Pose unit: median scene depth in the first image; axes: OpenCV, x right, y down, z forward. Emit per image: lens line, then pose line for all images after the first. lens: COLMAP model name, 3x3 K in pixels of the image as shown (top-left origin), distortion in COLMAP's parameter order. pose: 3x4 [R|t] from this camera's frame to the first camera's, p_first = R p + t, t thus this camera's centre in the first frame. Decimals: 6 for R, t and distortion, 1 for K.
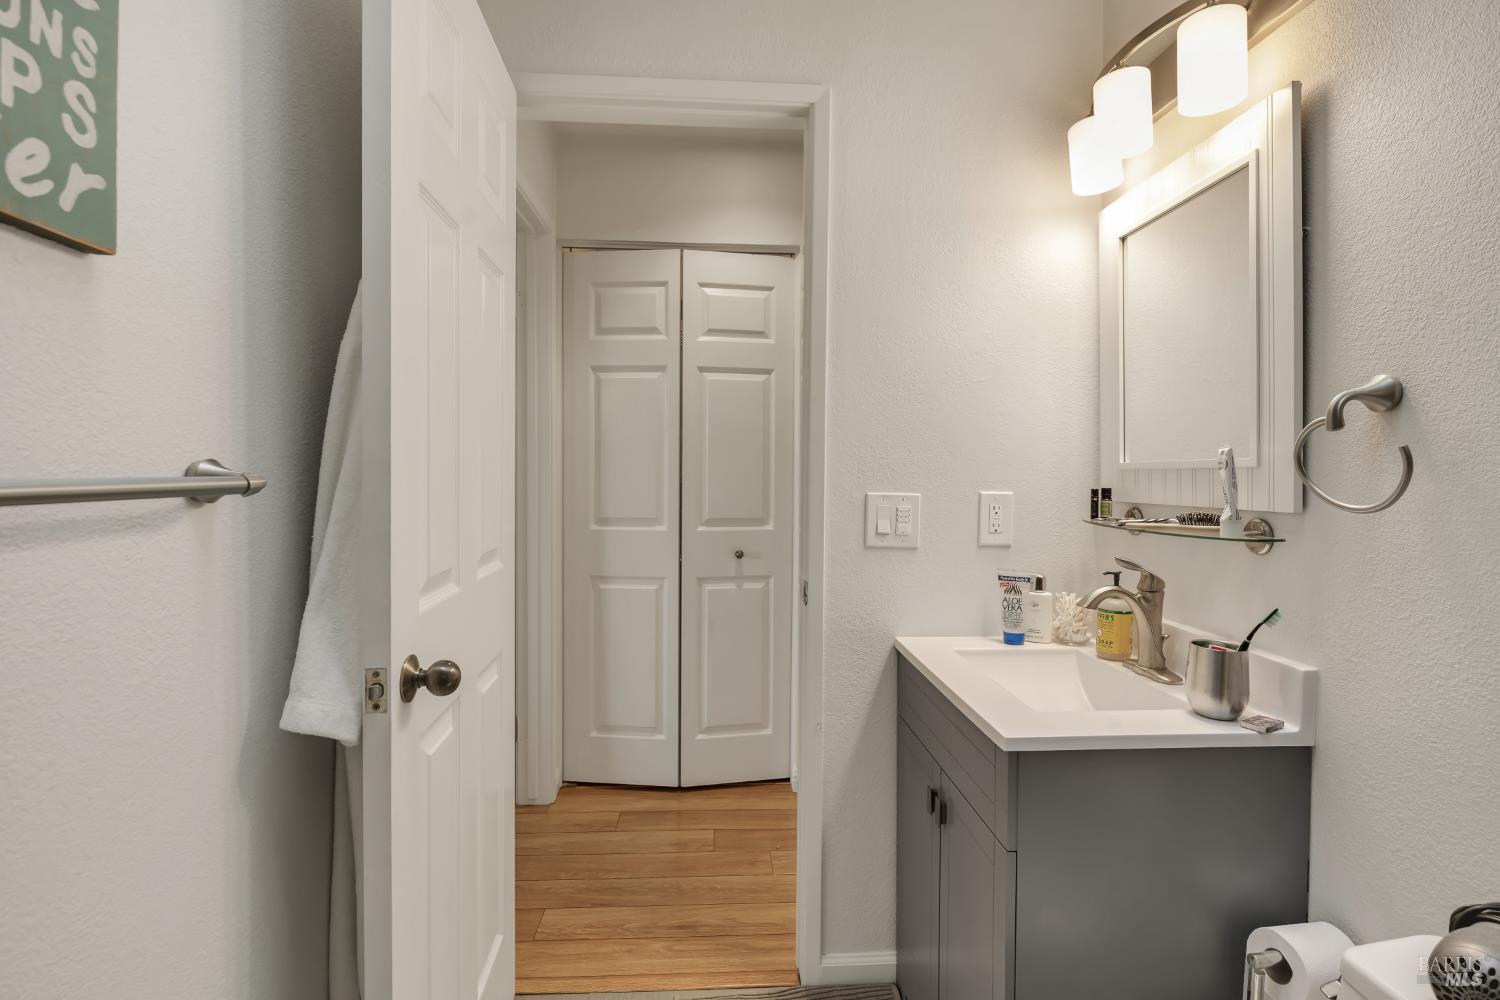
lens RADIAL K [[728.9, 0, 746.0], [0, 728.9, 469.2], [0, 0, 1]] dist [0.009711, -0.007503]
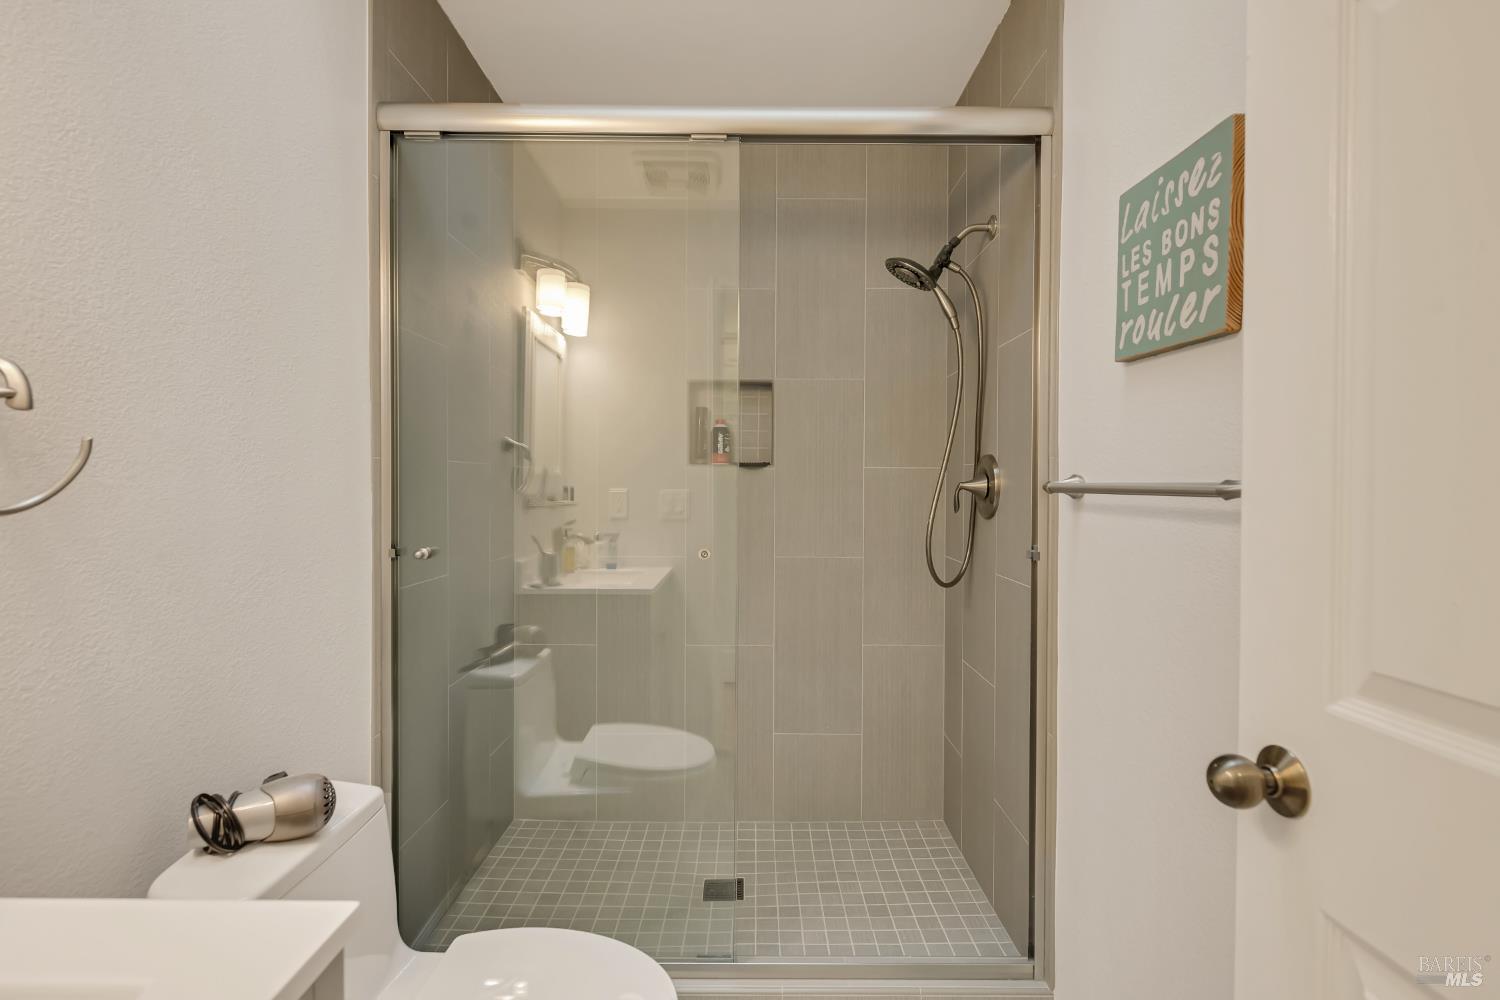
lens RADIAL K [[728.9, 0, 746.0], [0, 728.9, 469.2], [0, 0, 1]] dist [0.009711, -0.007503]
pose [[-0.998370, -0.011712, 0.055859, 0.007772], [-0.012540, 0.999816, -0.014487, 0.016893], [-0.055679, -0.015164, -0.998334, 2.657585]]
